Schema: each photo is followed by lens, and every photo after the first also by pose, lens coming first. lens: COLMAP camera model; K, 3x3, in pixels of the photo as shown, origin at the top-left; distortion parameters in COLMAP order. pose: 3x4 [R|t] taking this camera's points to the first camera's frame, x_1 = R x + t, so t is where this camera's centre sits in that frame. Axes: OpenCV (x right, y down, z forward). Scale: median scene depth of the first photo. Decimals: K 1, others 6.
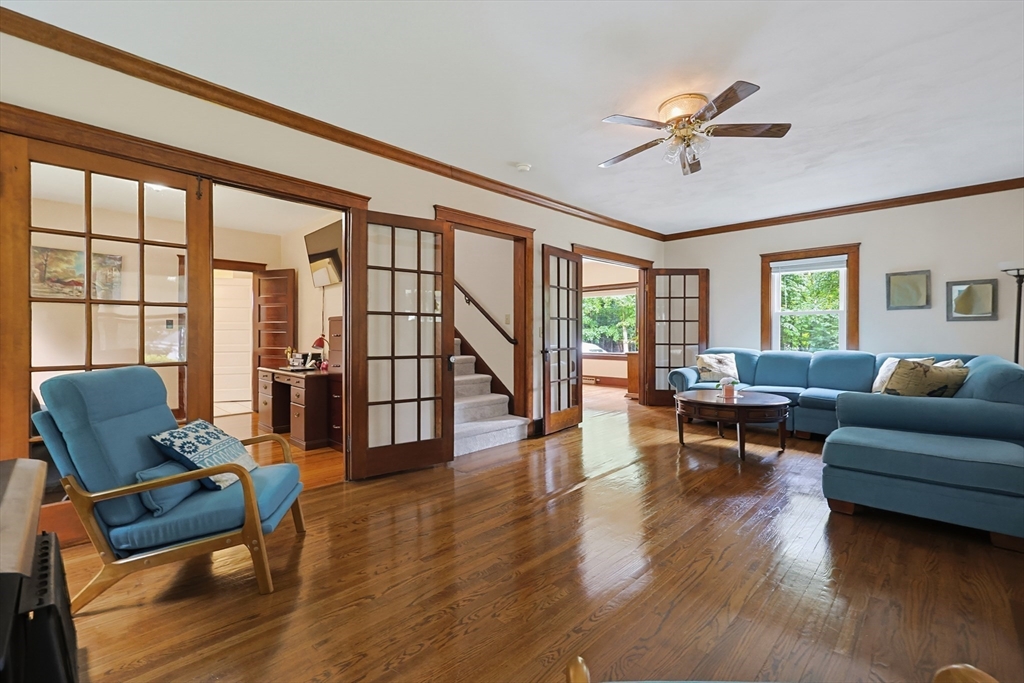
lens RADIAL K [[444.1, 0, 514.8], [0, 444.1, 333.3], [0, 0, 1]] dist [0.000287, 0.000084]
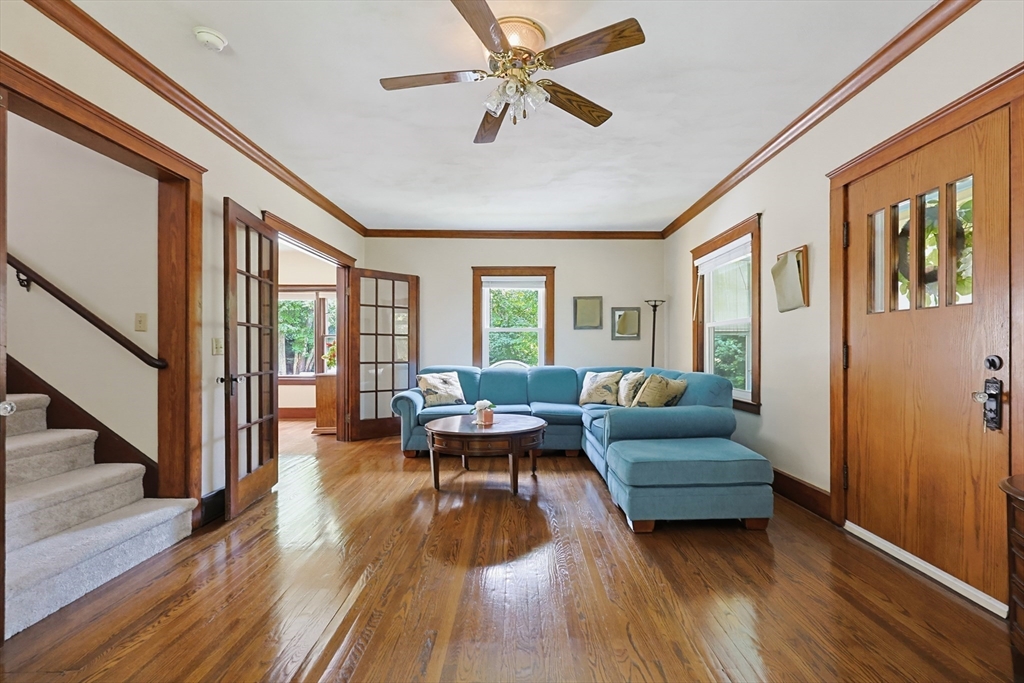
lens RADIAL K [[459.5, 0, 515.7], [0, 459.5, 350.5], [0, 0, 1]] dist [0.002018, 0.000459]
pose [[0.703820, 0.000716, 0.710378, -0.093257], [-0.002160, 0.999997, 0.001132, 0.001013], [-0.710375, -0.002331, 0.703819, 0.280062]]
